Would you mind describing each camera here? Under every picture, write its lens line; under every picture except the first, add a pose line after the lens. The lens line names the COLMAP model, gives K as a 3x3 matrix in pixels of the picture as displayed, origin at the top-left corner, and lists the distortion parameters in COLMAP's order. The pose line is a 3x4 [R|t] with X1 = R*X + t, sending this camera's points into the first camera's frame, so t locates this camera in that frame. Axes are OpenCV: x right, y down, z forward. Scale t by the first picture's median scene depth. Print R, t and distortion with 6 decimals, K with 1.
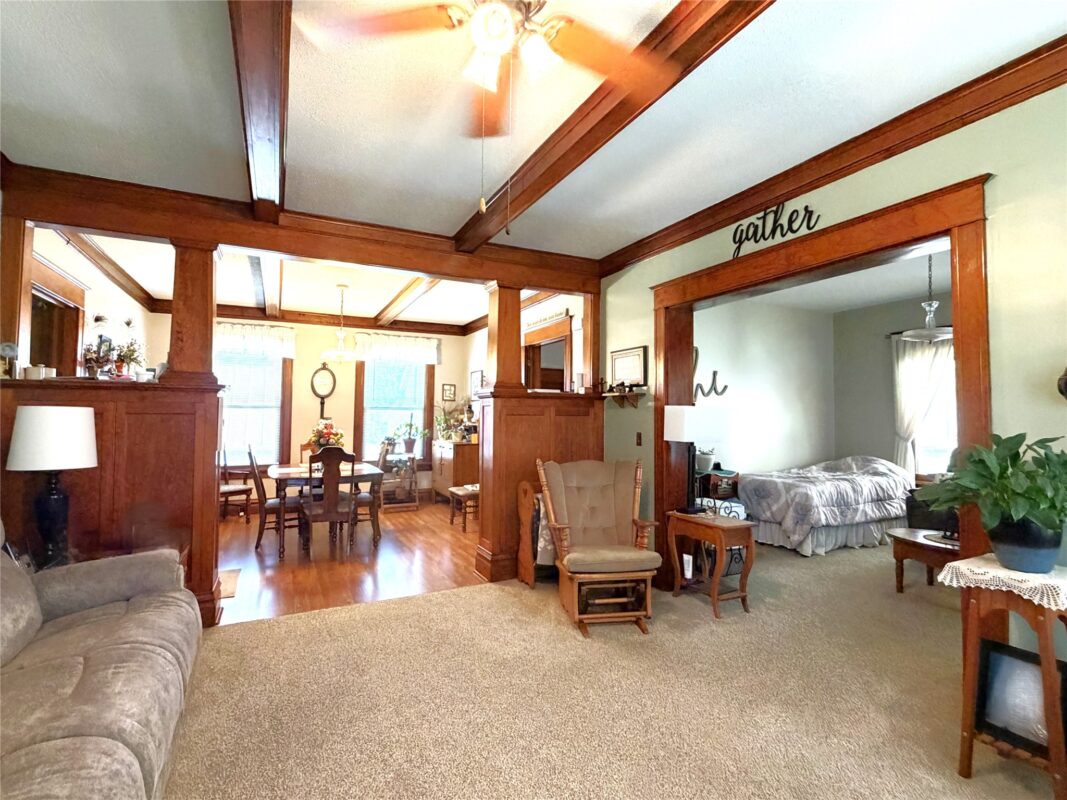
lens RADIAL K [[507.2, 0, 533.7], [0, 507.2, 401.4], [0, 0, 1]] dist [0.002090, -0.001503]
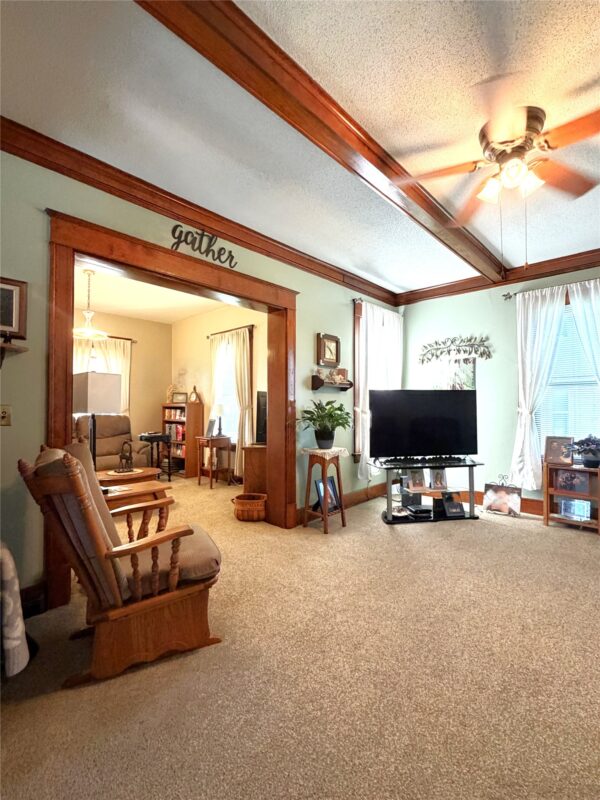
lens RADIAL K [[380.3, 0, 302.4], [0, 380.3, 396.6], [0, 0, 1]] dist [0.002090, -0.001503]
pose [[-0.348015, 0.016239, 0.937348, -0.542261], [-0.036684, 0.998848, -0.030924, 0.068739], [-0.936771, -0.045148, -0.347018, 1.081620]]
